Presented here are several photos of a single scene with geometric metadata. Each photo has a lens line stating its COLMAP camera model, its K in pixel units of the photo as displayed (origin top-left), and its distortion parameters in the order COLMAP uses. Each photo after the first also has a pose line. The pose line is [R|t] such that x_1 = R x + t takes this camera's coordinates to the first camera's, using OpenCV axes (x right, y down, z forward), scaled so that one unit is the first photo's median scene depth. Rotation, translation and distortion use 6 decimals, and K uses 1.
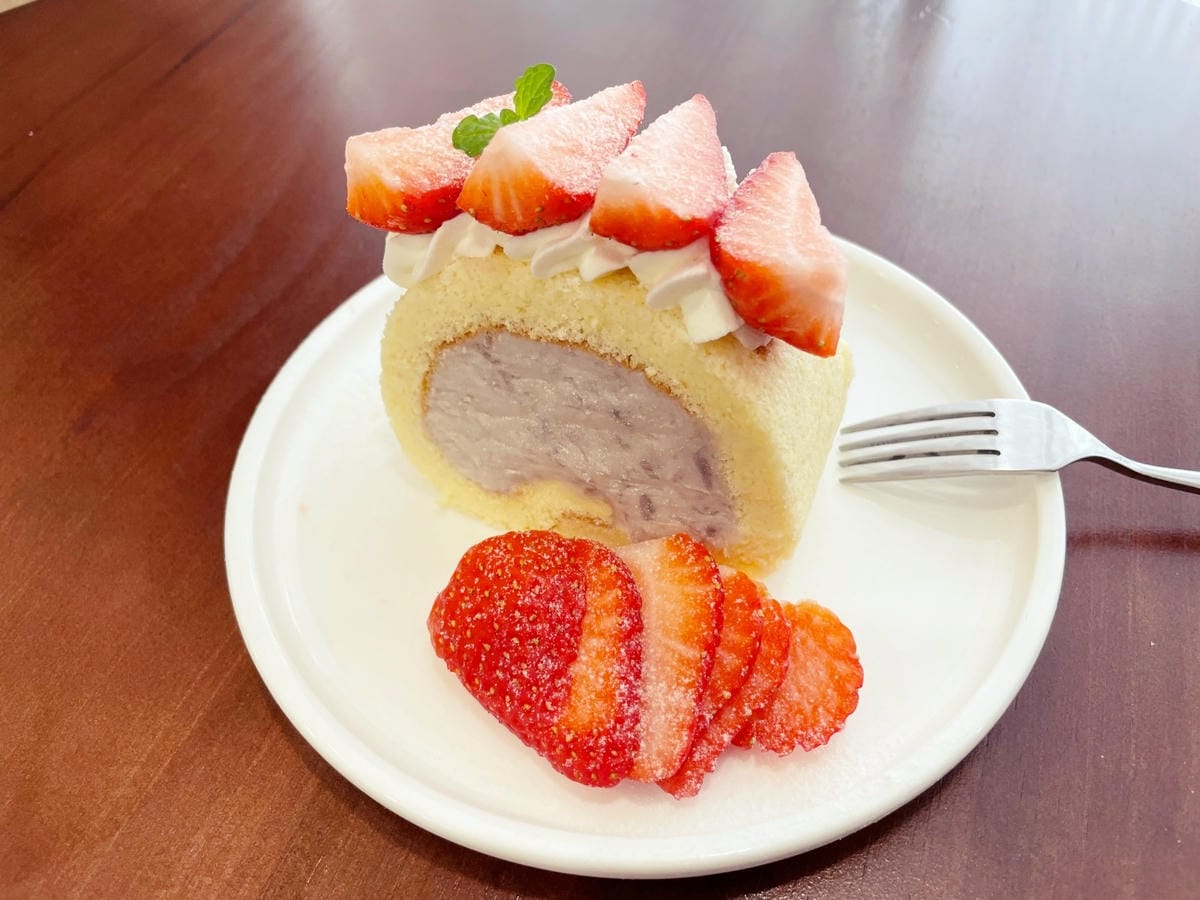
lens RADIAL K [[909.3, 0, 601.5], [0, 909.3, 448.6], [0, 0, 1]] dist [0.039852, -0.077902]
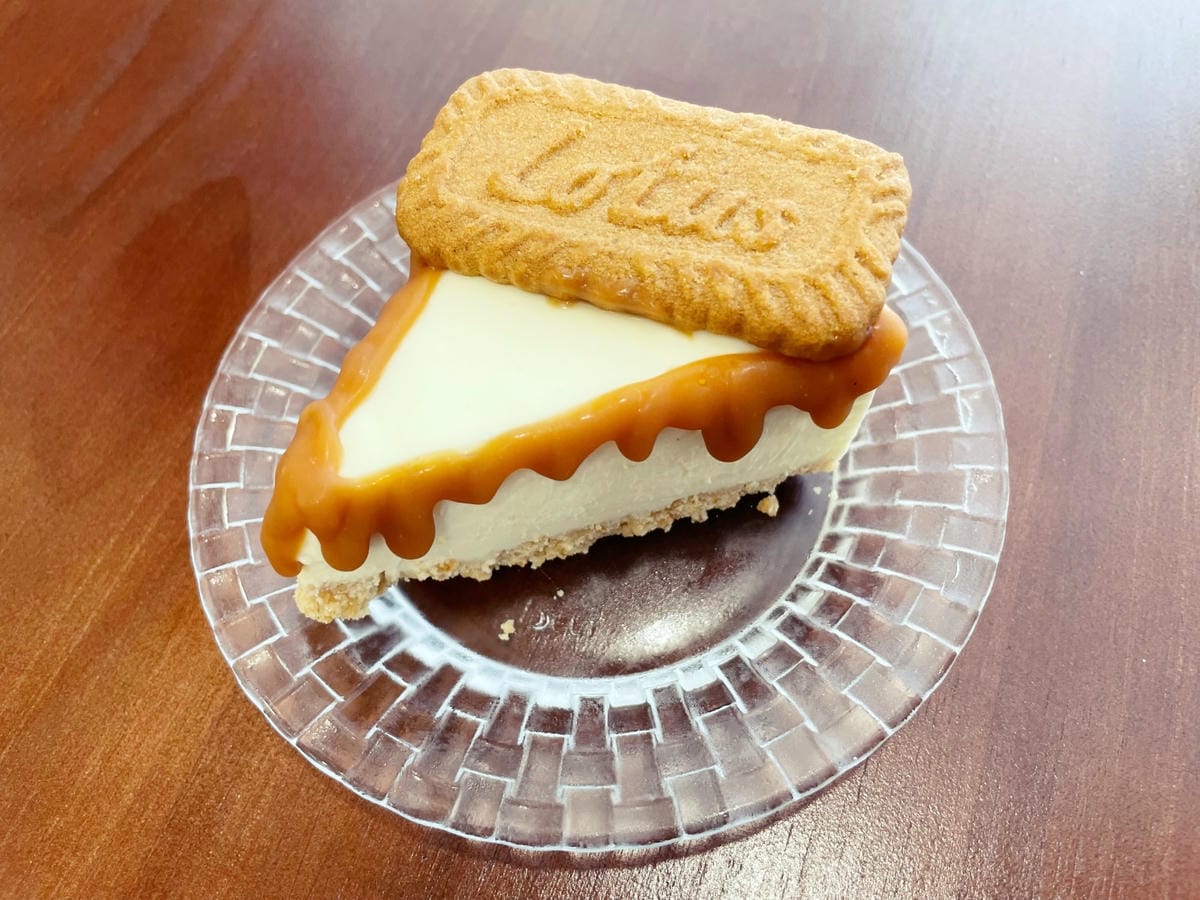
lens RADIAL K [[909.3, 0, 599.3], [0, 909.3, 451.8], [0, 0, 1]] dist [0.039852, -0.077902]
pose [[0.999931, -0.011608, -0.002014, 0.041438], [0.011780, 0.982597, 0.185376, -0.014819], [-0.000173, -0.185386, 0.982666, 0.181233]]
